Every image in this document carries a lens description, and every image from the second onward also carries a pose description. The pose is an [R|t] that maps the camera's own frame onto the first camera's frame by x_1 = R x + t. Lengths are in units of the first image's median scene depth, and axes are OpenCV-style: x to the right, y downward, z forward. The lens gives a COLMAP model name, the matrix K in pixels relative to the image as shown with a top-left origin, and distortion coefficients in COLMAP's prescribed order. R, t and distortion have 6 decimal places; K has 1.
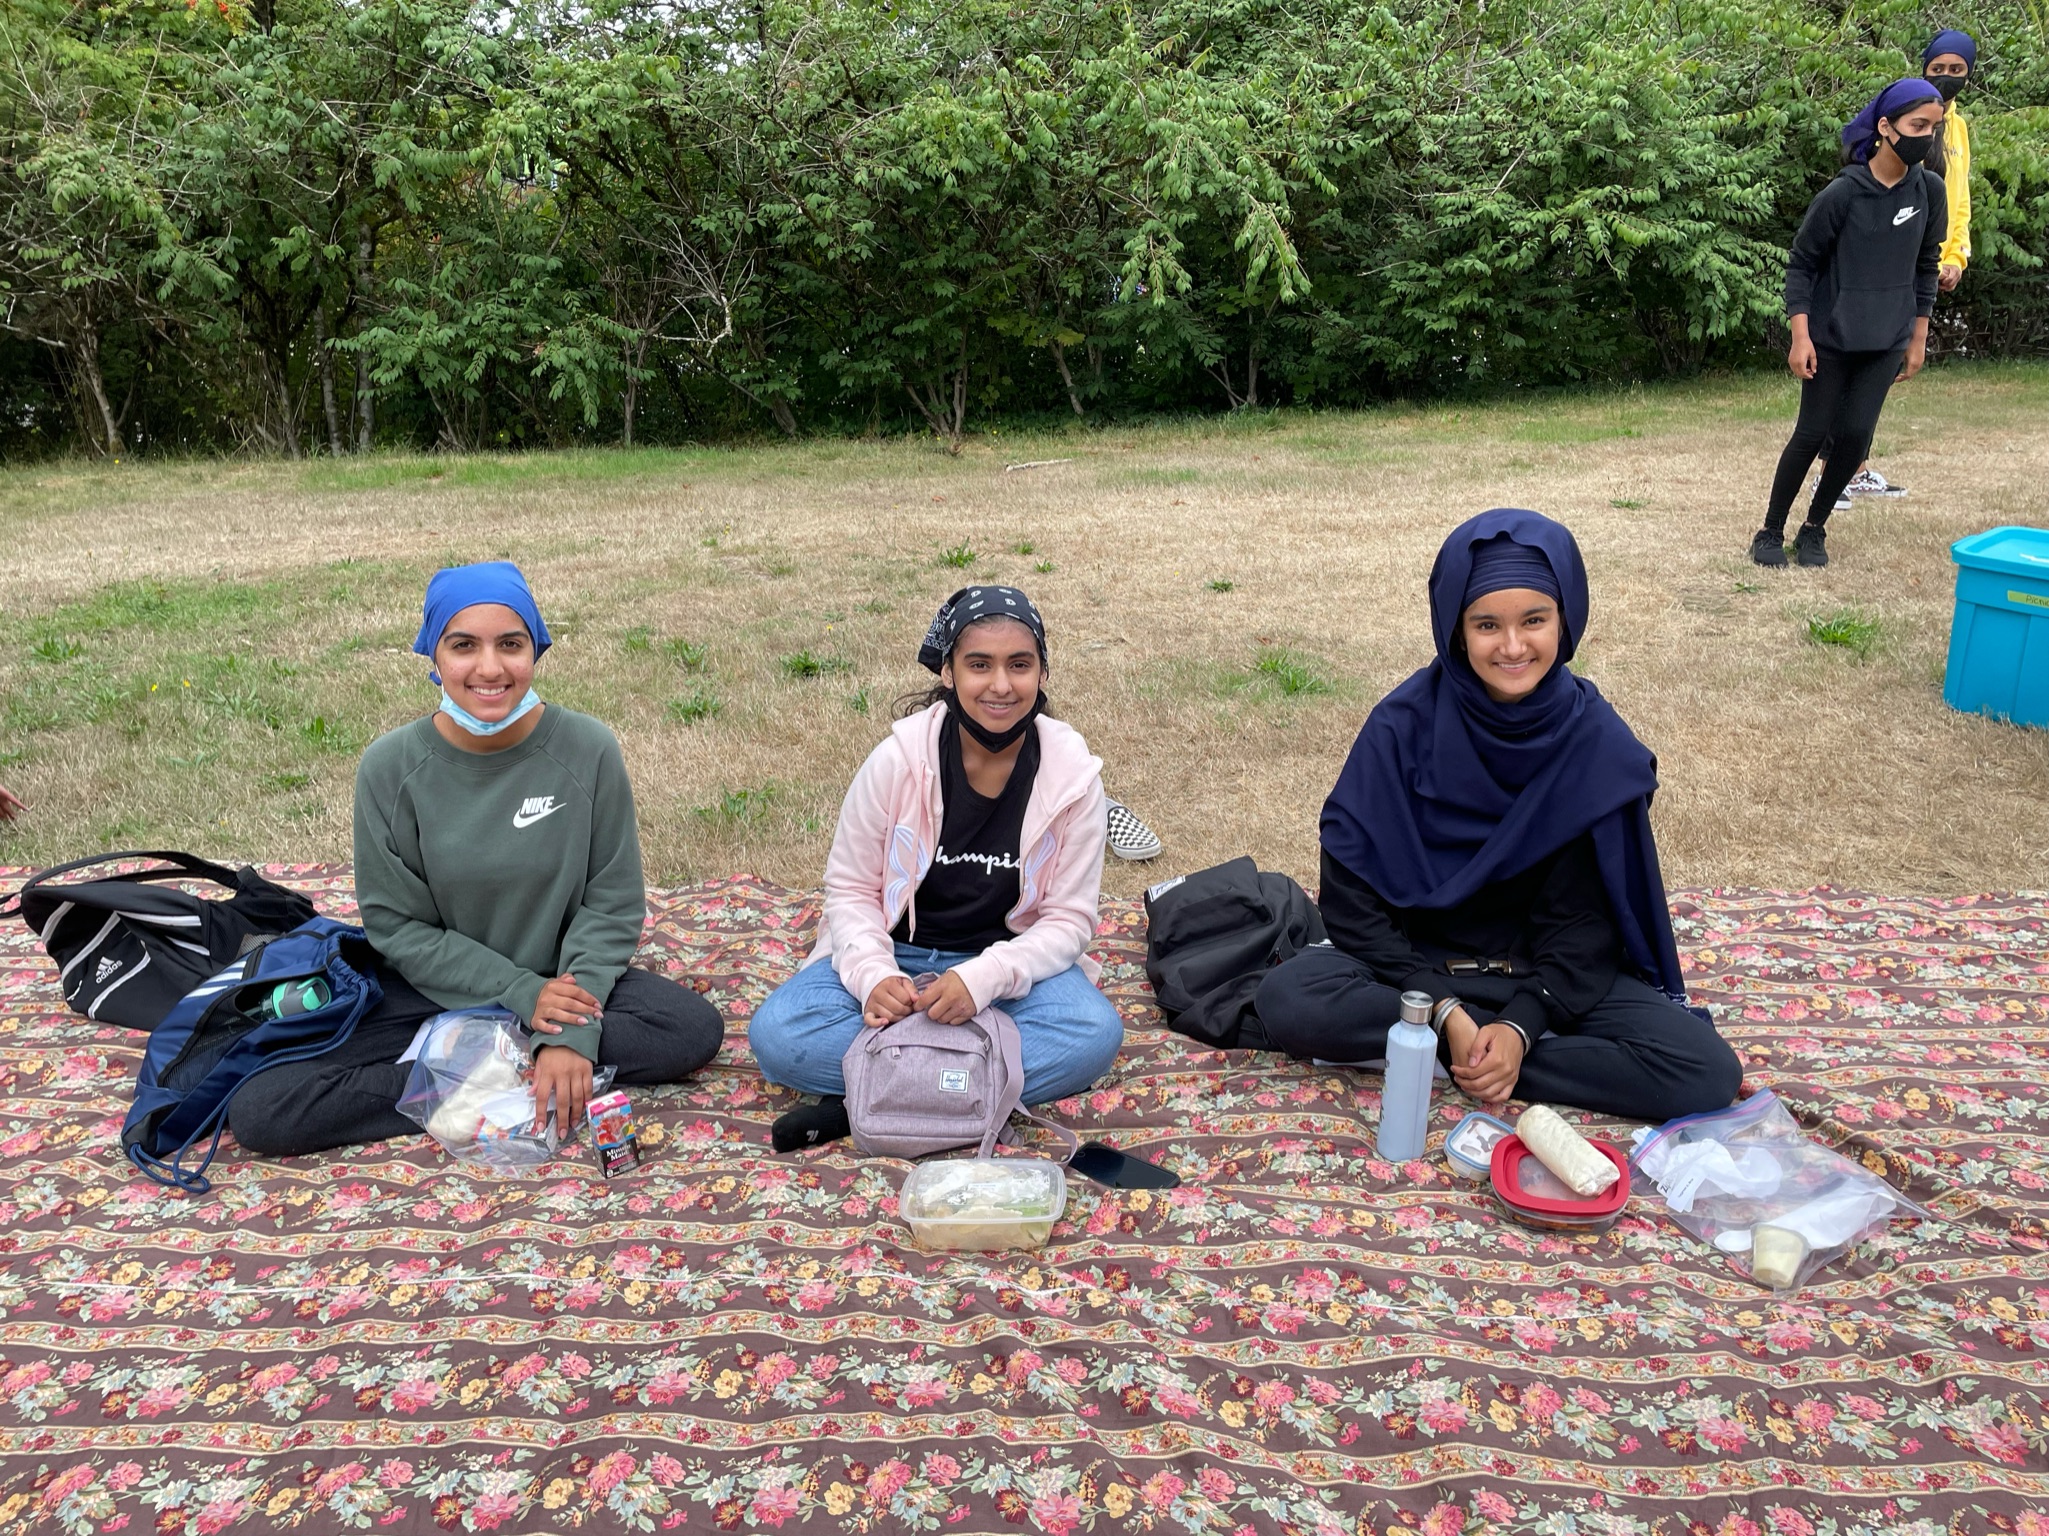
lens RADIAL K [[1414.2, 0, 1026.6], [0, 1414.2, 785.1], [0, 0, 1]] dist [0.032549, -0.034350]
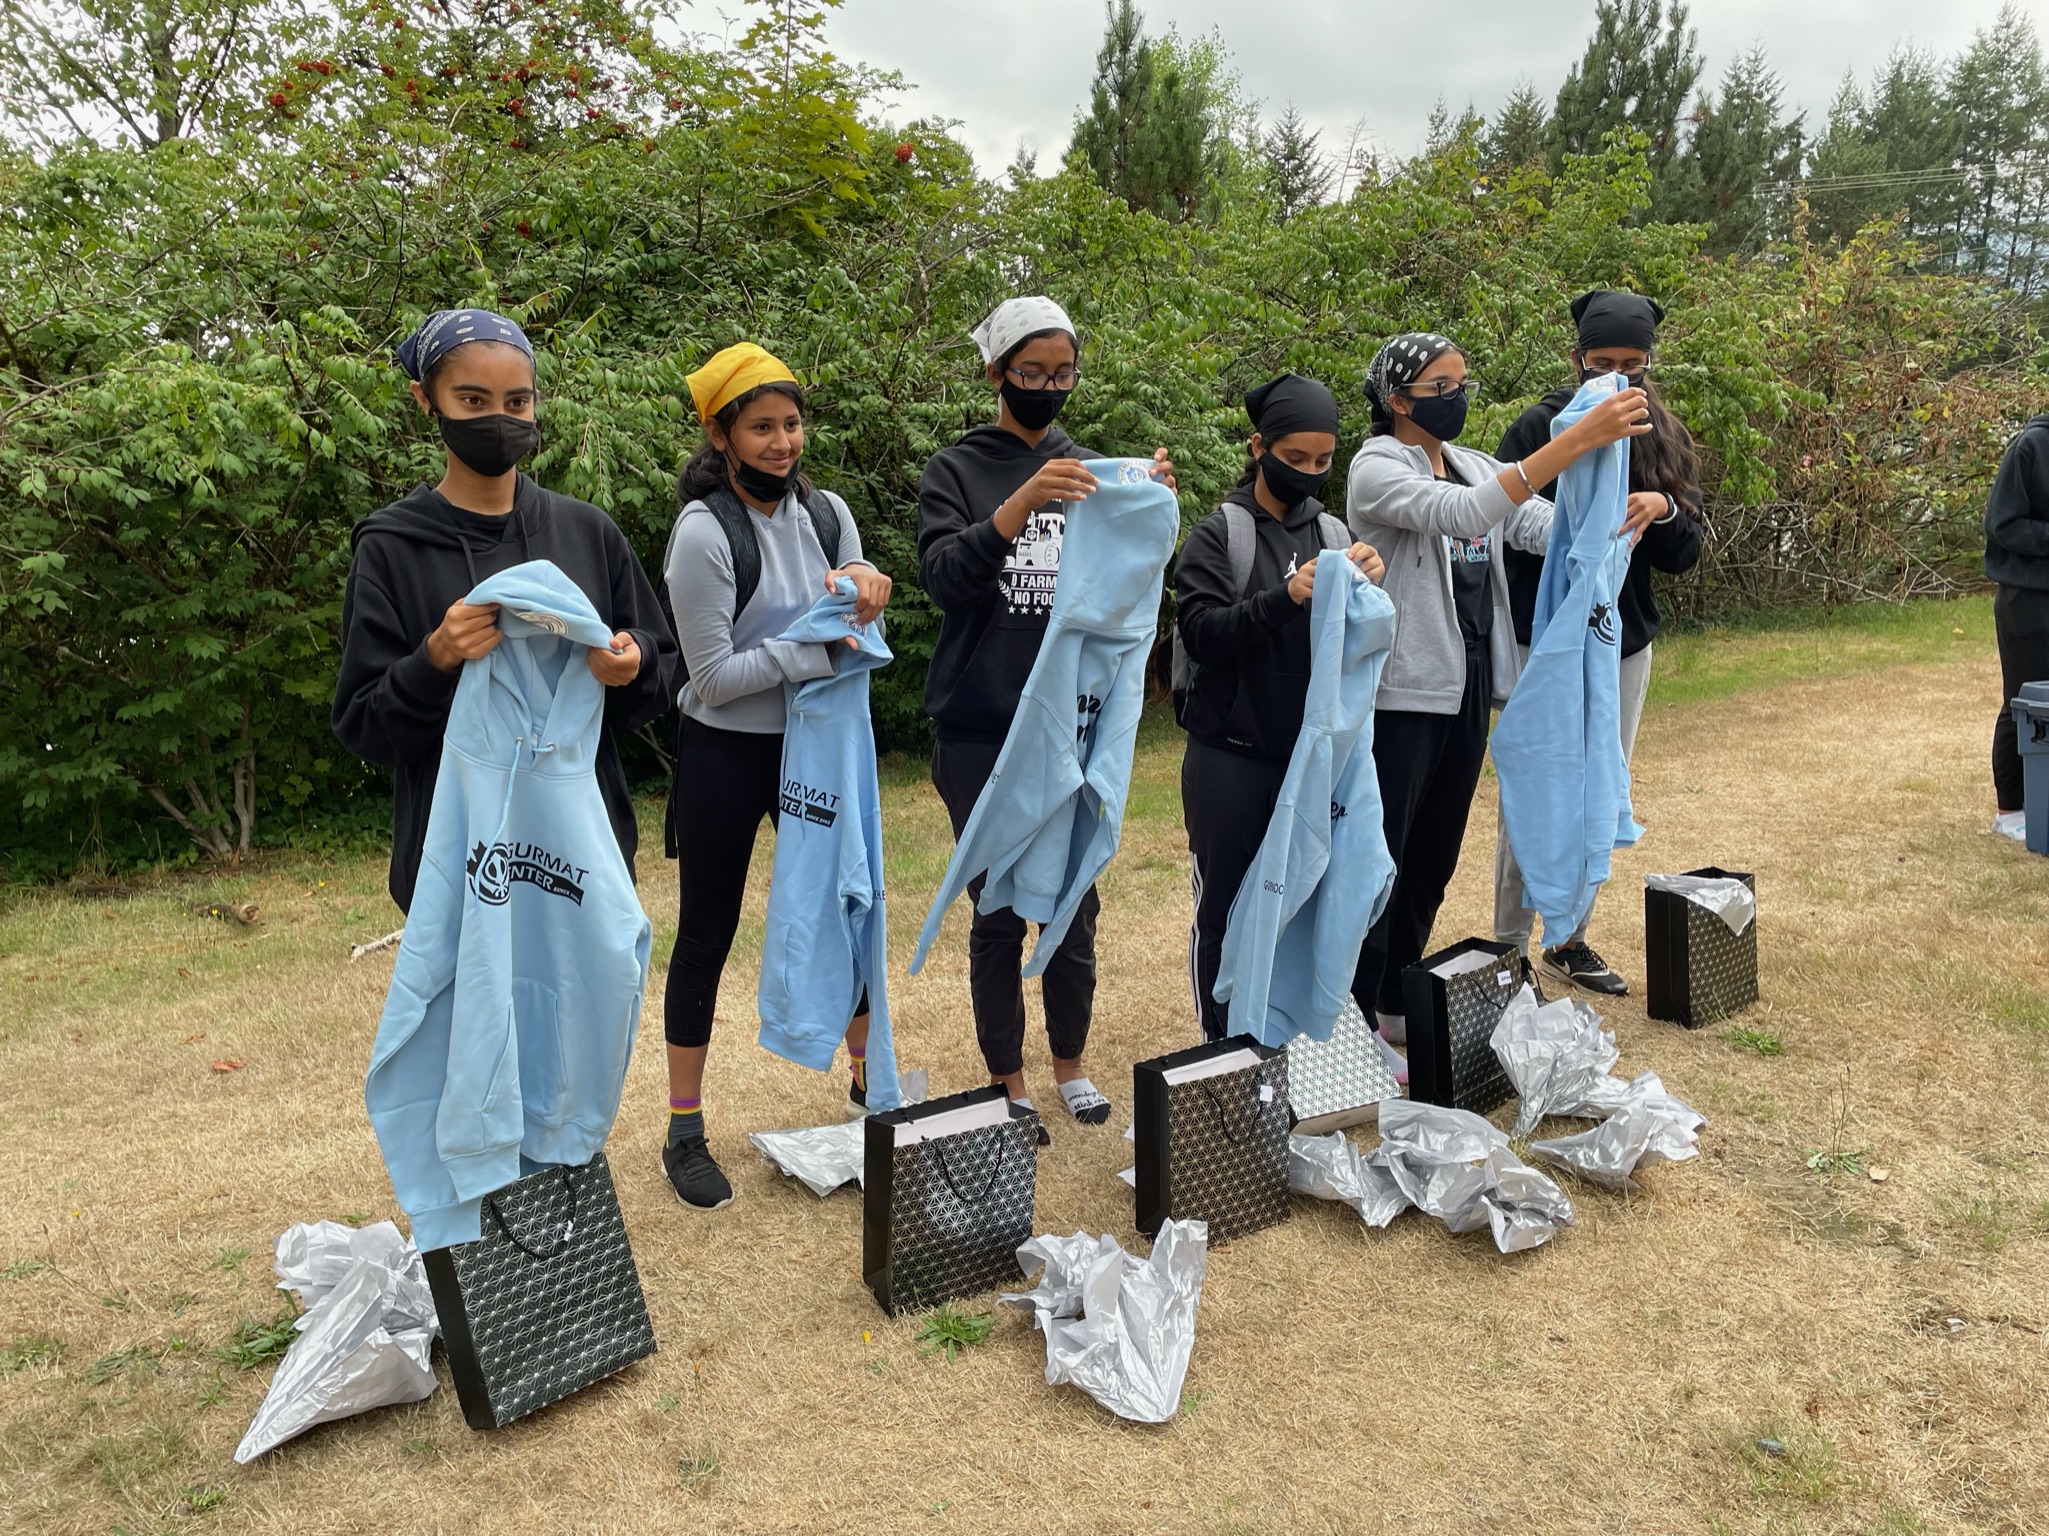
lens RADIAL K [[1524.3, 0, 1021.0], [0, 1524.3, 773.6], [0, 0, 1]] dist [0.042213, -0.066372]
pose [[0.907352, -0.086831, 0.411306, -0.016078], [0.171228, 0.969929, -0.172971, -0.127735], [-0.383918, 0.227373, 0.894935, 0.293250]]
